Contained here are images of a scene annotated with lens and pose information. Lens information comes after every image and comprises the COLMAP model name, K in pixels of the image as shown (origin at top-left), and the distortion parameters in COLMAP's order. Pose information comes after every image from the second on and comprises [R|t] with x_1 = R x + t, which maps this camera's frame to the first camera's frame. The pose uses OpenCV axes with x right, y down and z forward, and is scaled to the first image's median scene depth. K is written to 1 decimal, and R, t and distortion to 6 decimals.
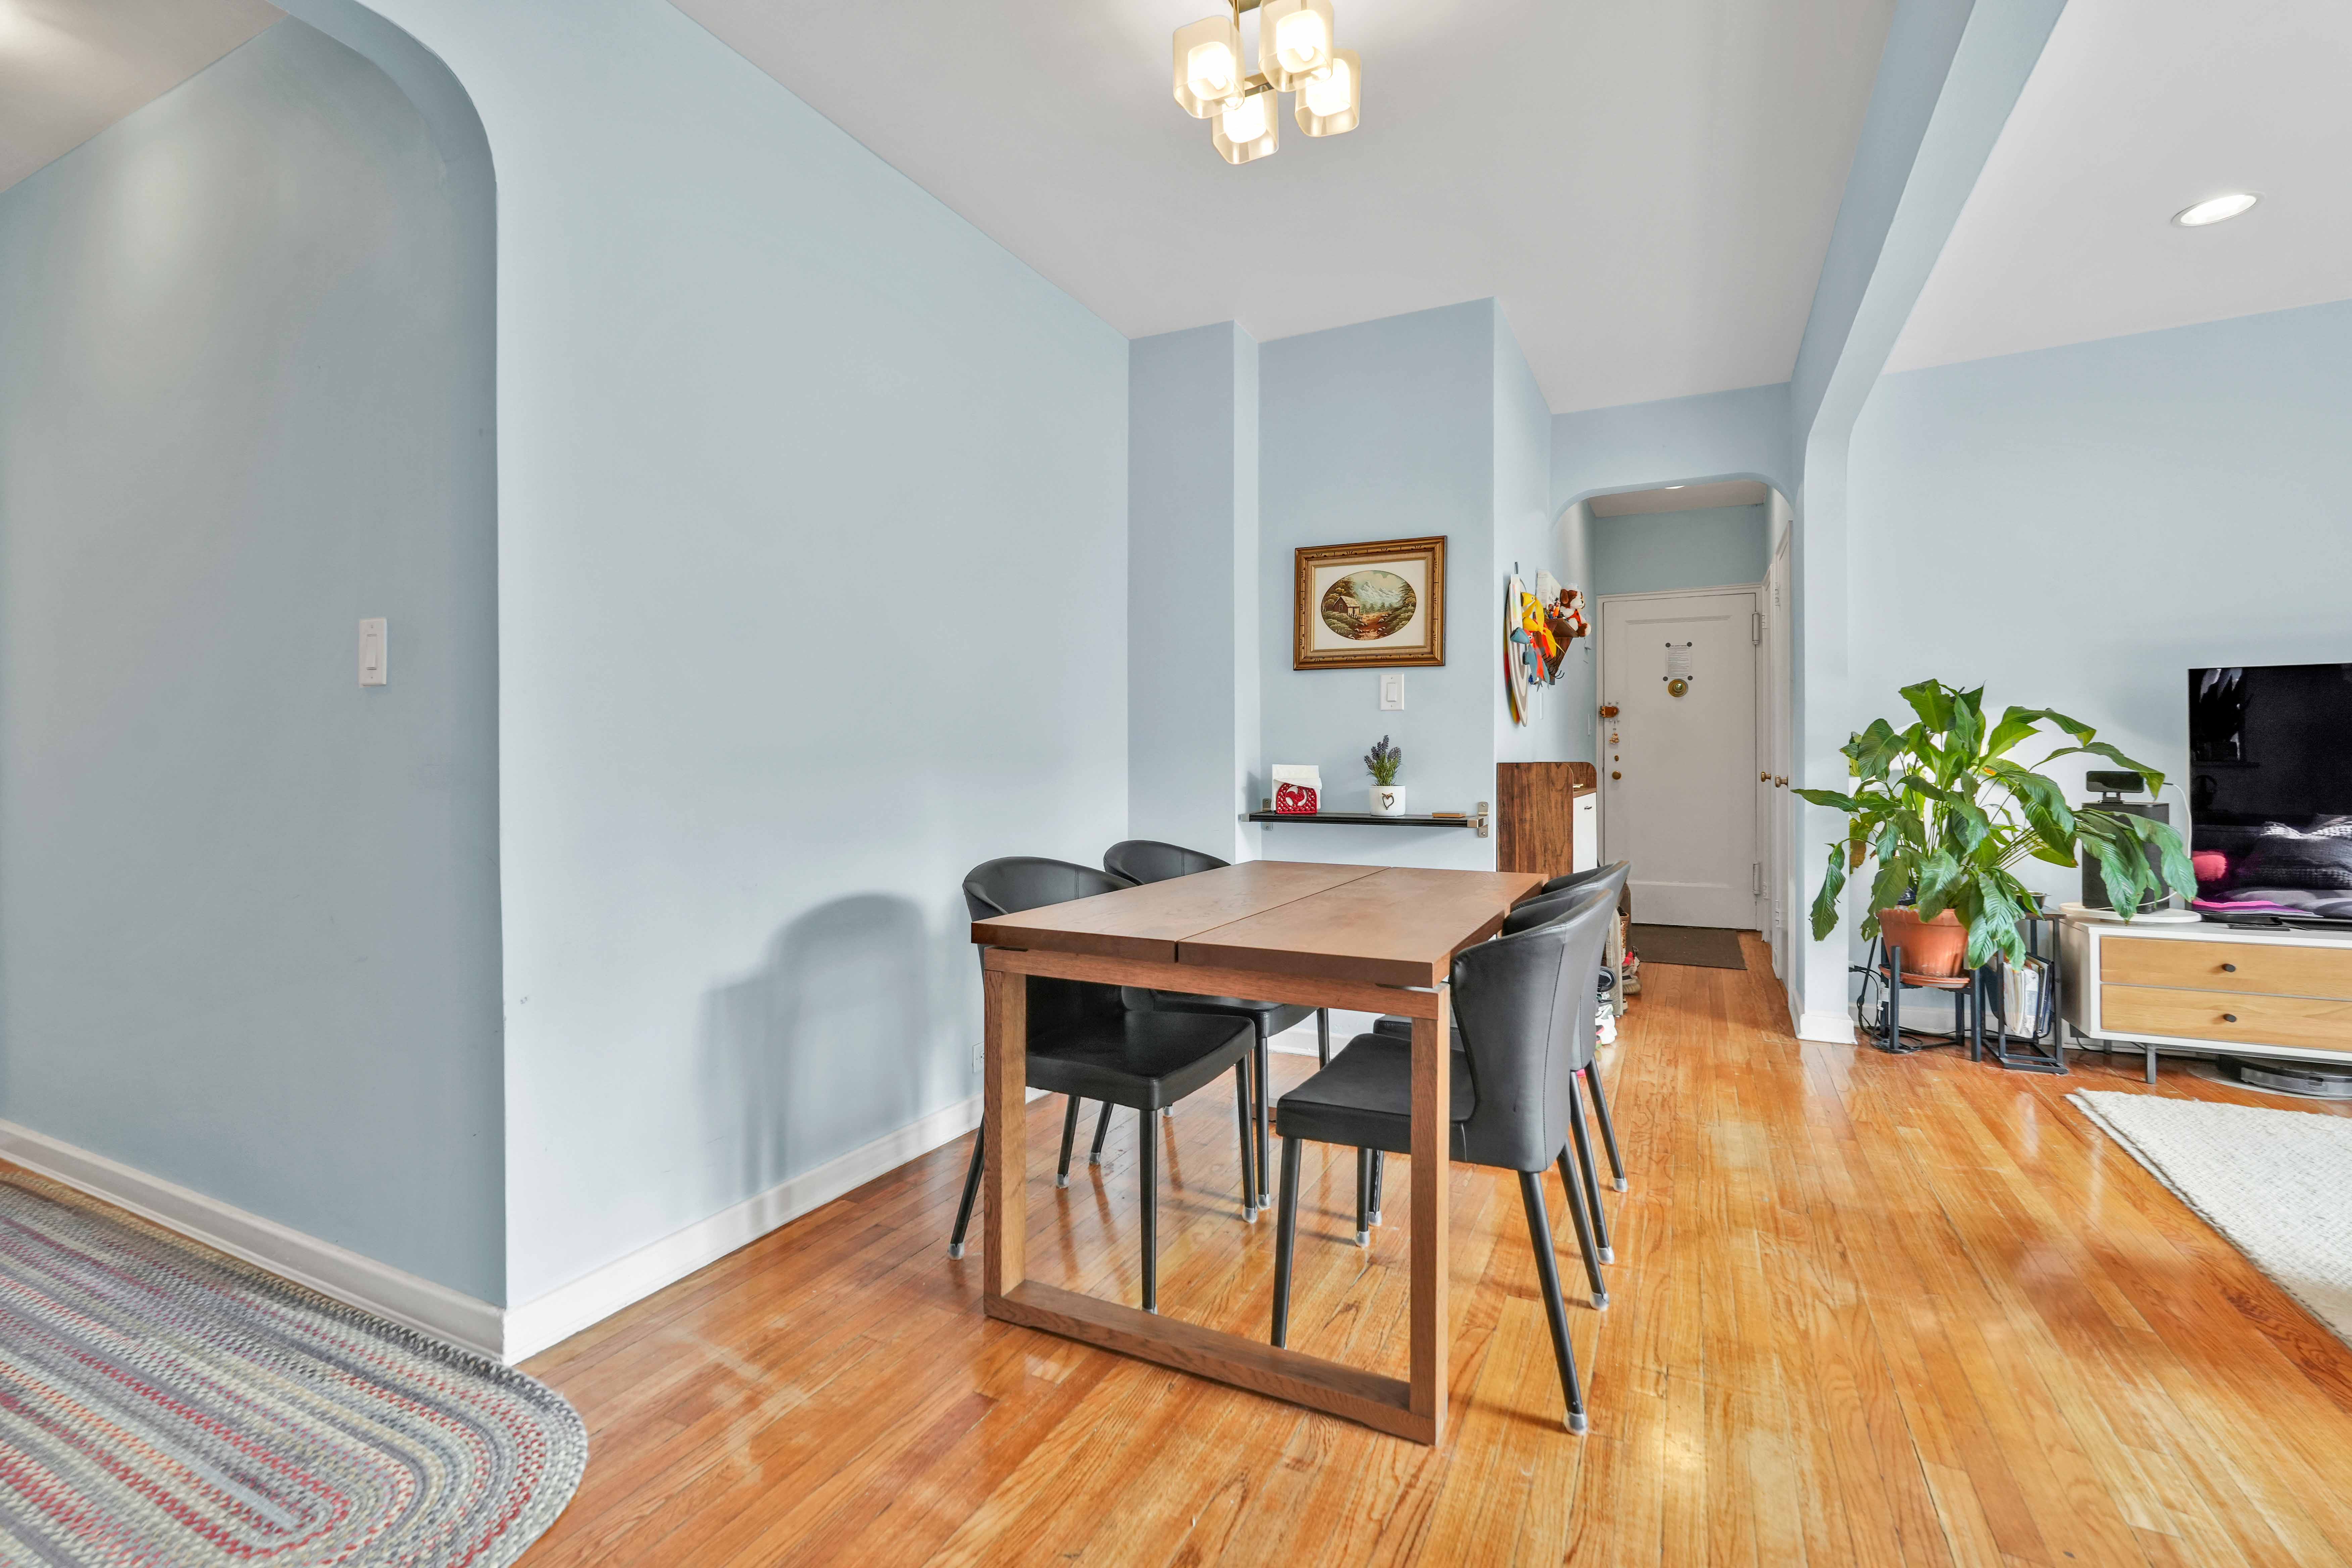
lens RADIAL K [[1053.0, 0, 1169.6], [0, 1053.0, 762.9], [0, 0, 1]] dist [-0.012924, 0.007836]
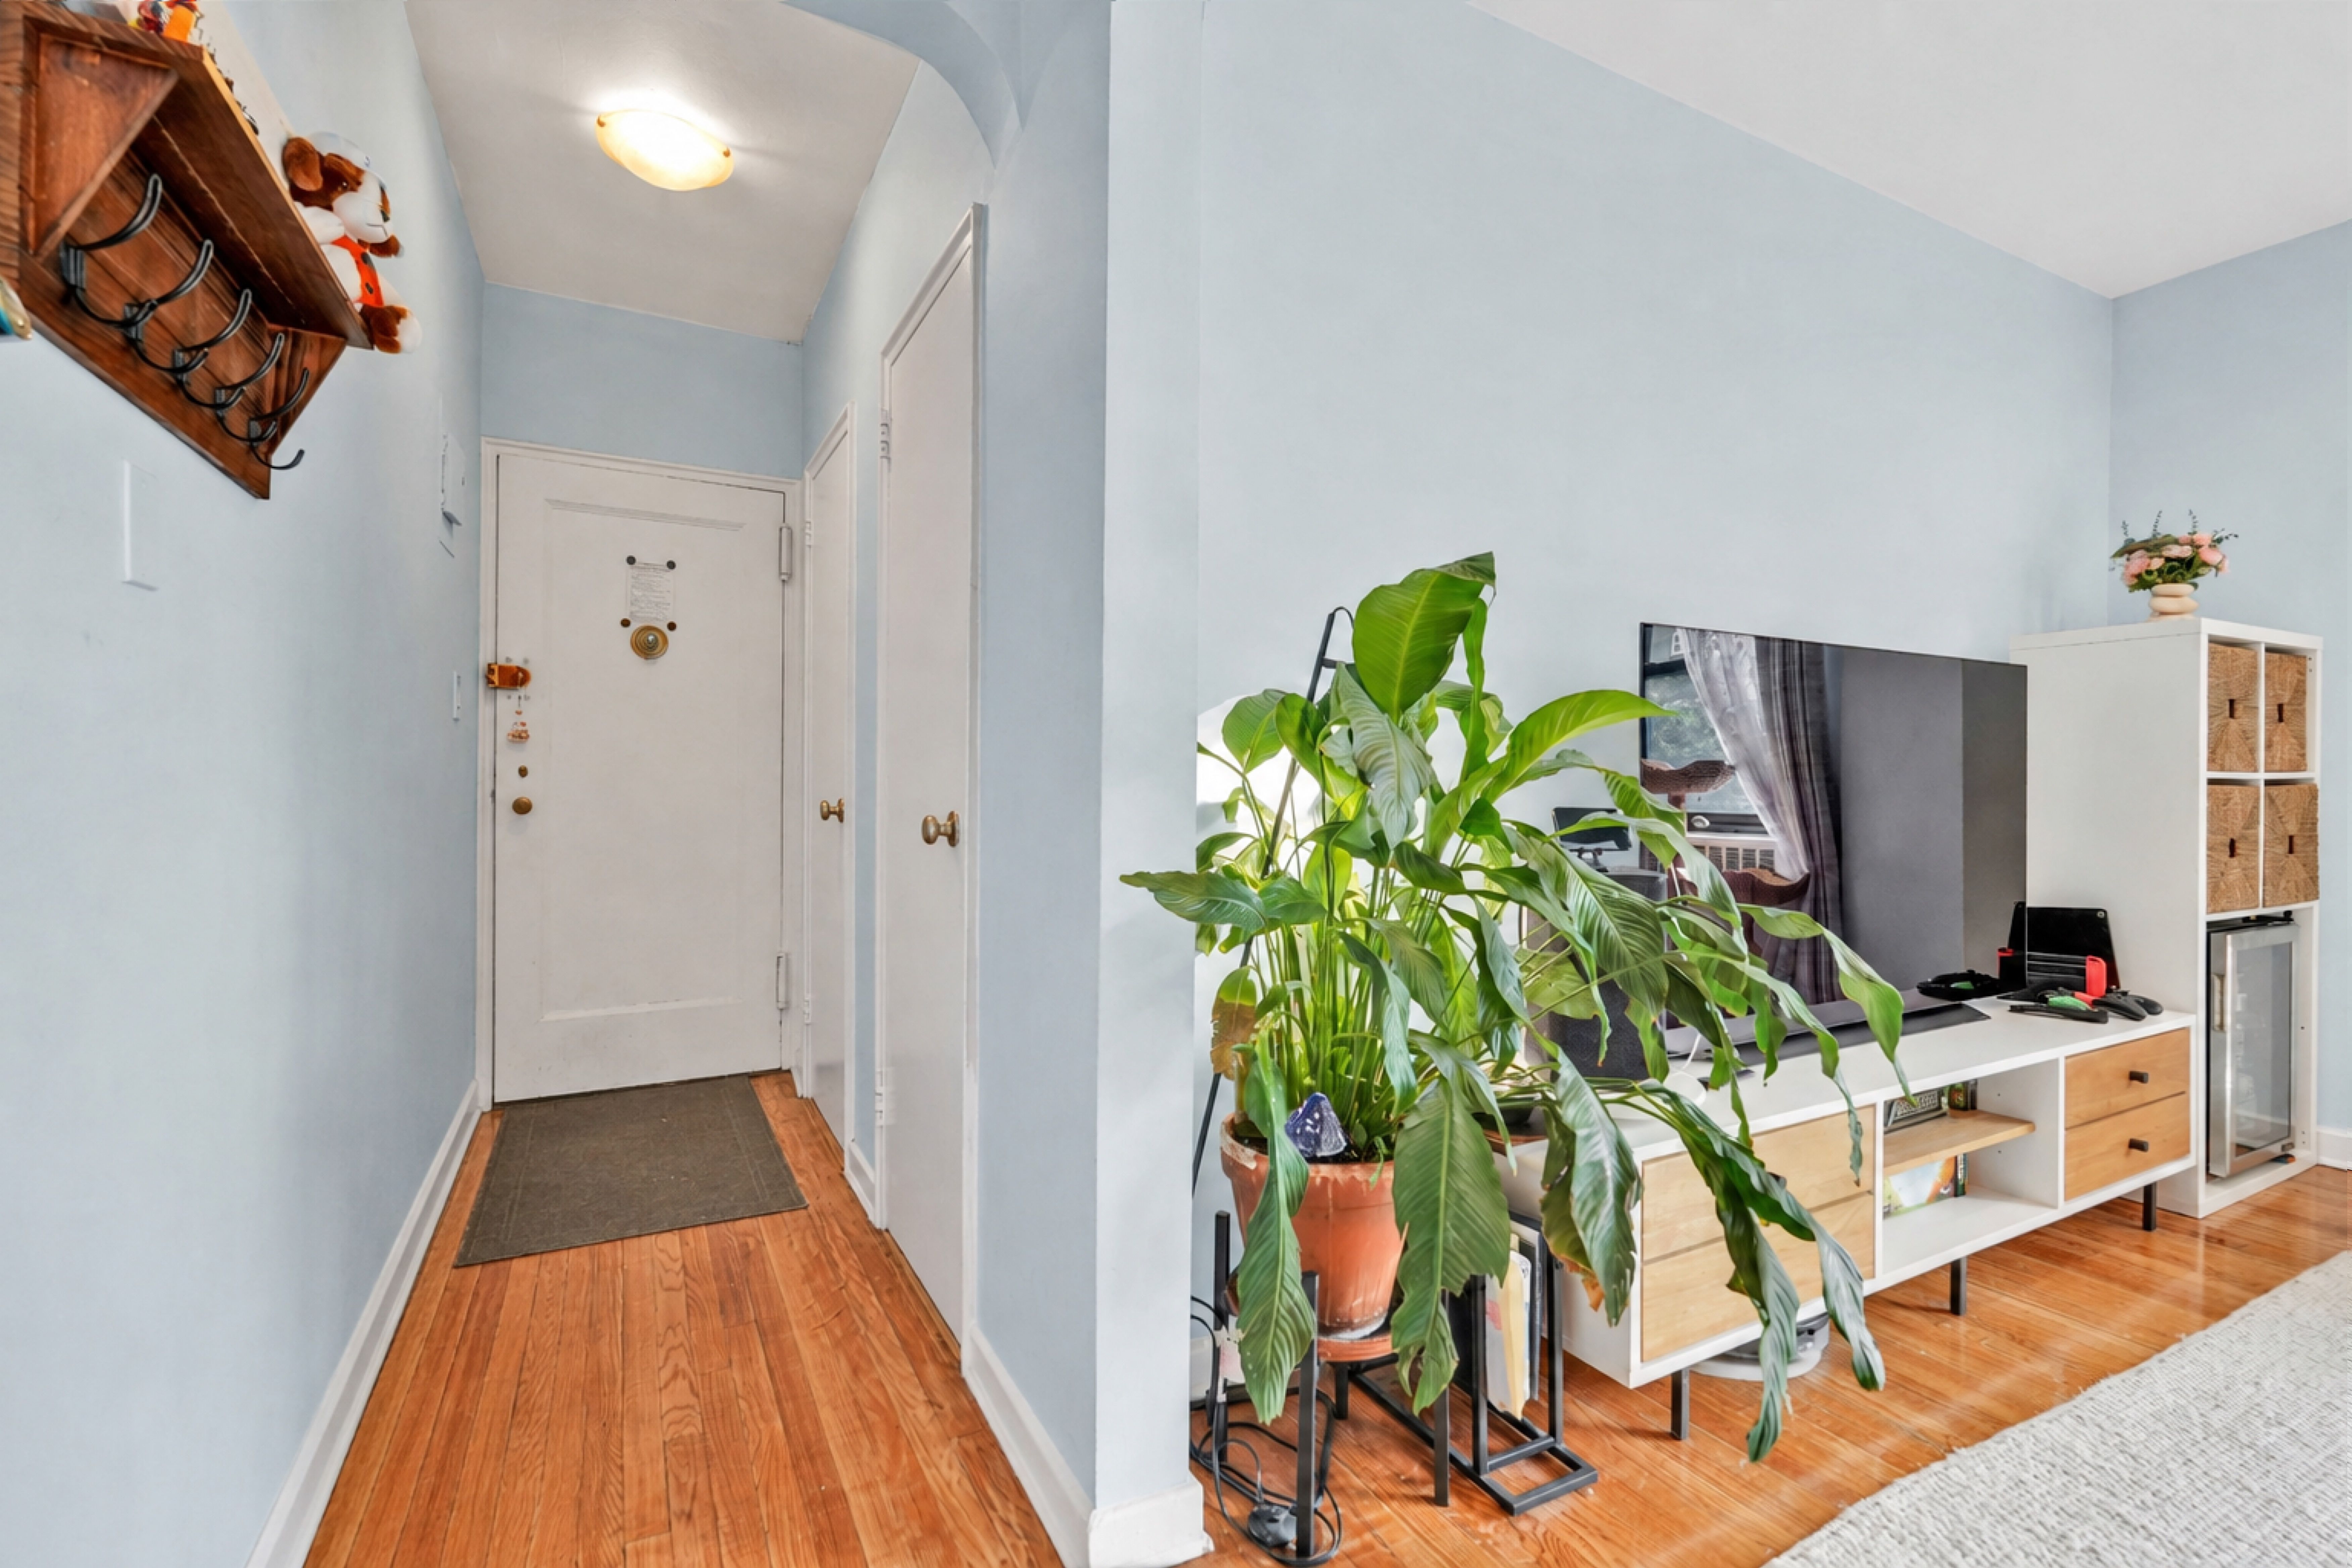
lens RADIAL K [[1053.0, 0, 1187.6], [0, 1053.0, 787.4], [0, 0, 1]] dist [-0.012924, 0.007836]
pose [[0.574013, 0.004645, 0.818833, 0.380550], [-0.009874, 0.999950, 0.001249, -0.001137], [-0.818787, -0.008802, 0.574030, 0.874213]]
